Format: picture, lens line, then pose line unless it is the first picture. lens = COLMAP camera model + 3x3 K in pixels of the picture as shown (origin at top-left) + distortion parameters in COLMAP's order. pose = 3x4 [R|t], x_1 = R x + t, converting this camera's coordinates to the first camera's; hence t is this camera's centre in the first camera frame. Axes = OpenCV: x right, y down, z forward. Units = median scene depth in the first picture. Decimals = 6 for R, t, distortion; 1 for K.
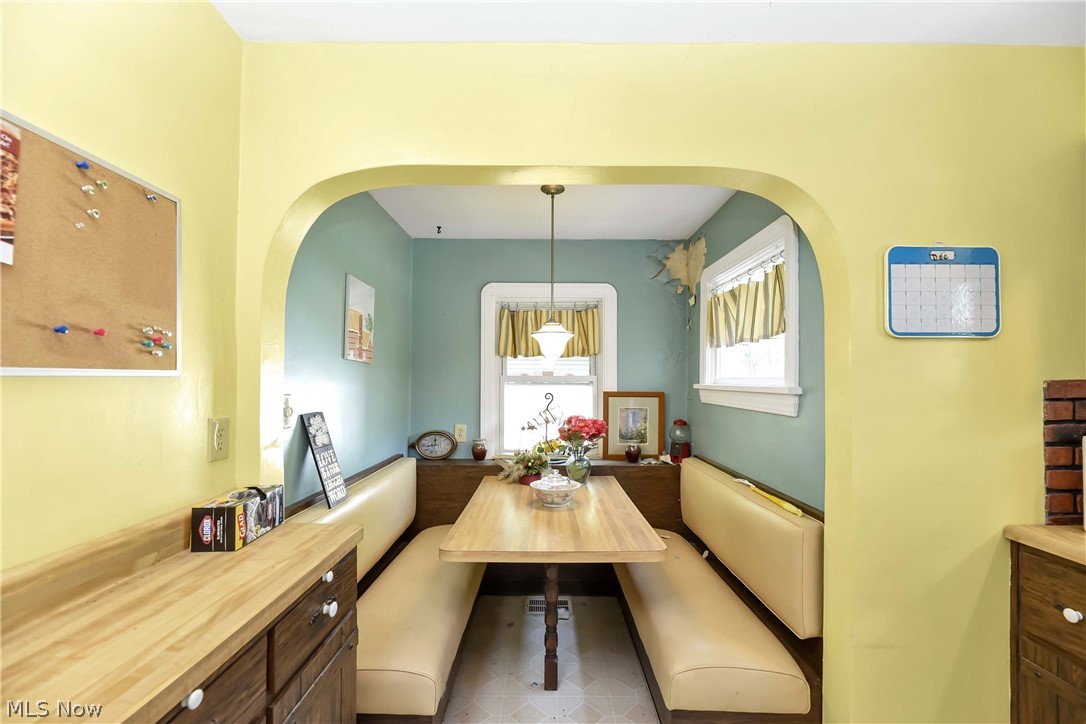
lens RADIAL K [[449.7, 0, 547.5], [0, 449.7, 371.1], [0, 0, 1]] dist [0.000130, -0.003189]
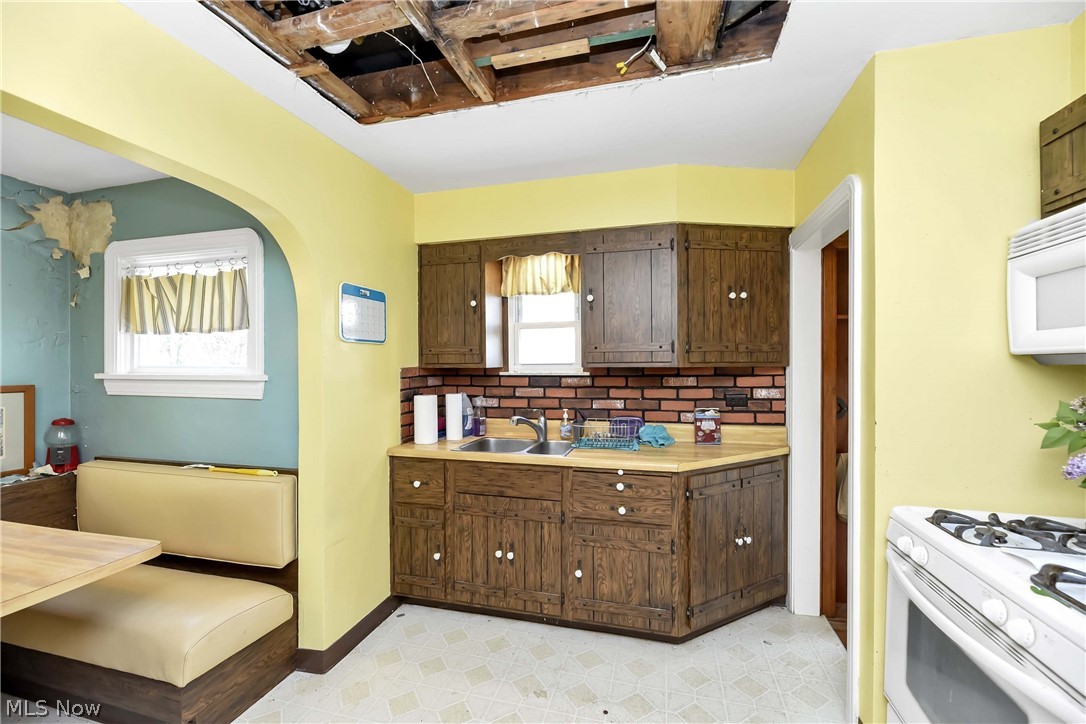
lens RADIAL K [[439.0, 0, 552.6], [0, 439.0, 368.0], [0, 0, 1]] dist [-0.006634, -0.001811]
pose [[0.251648, -0.014786, 0.967706, -0.327195], [-0.016101, 0.999681, 0.019462, -0.015734], [-0.967685, -0.020479, 0.251330, -0.050117]]
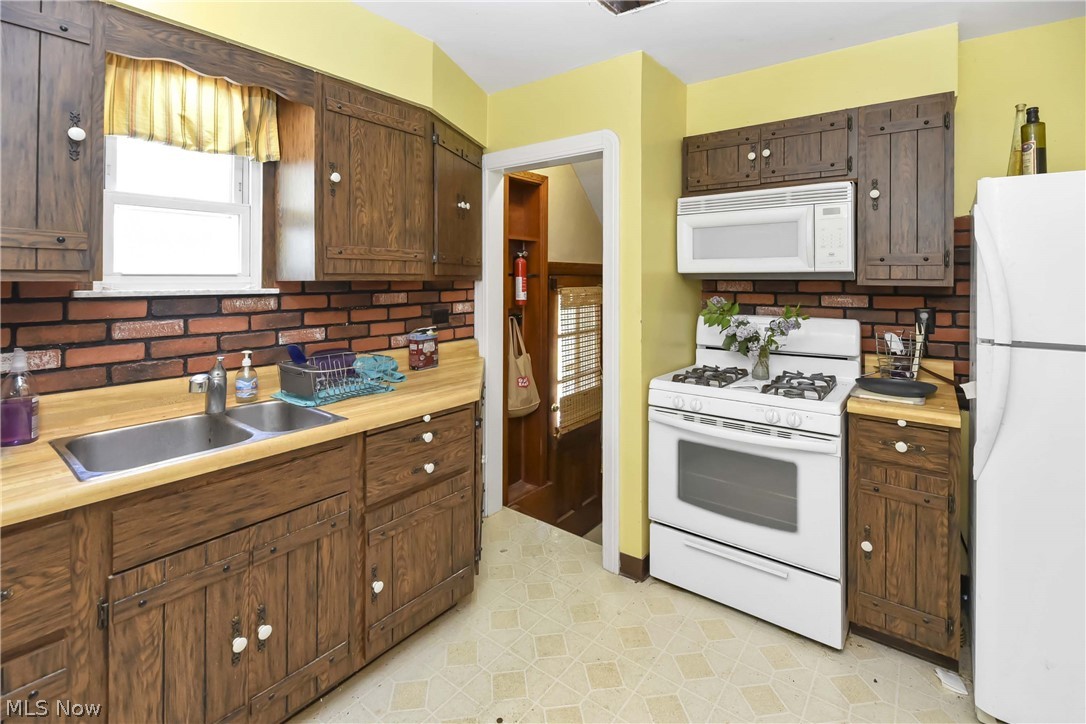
lens RADIAL K [[496.8, 0, 520.4], [0, 496.8, 277.8], [0, 0, 1]] dist [0.001452, 0.000130]
pose [[-0.787068, -0.007107, 0.616826, -0.002164], [-0.022189, 0.999613, -0.016794, 0.004280], [-0.616467, -0.026905, -0.786921, 0.594289]]
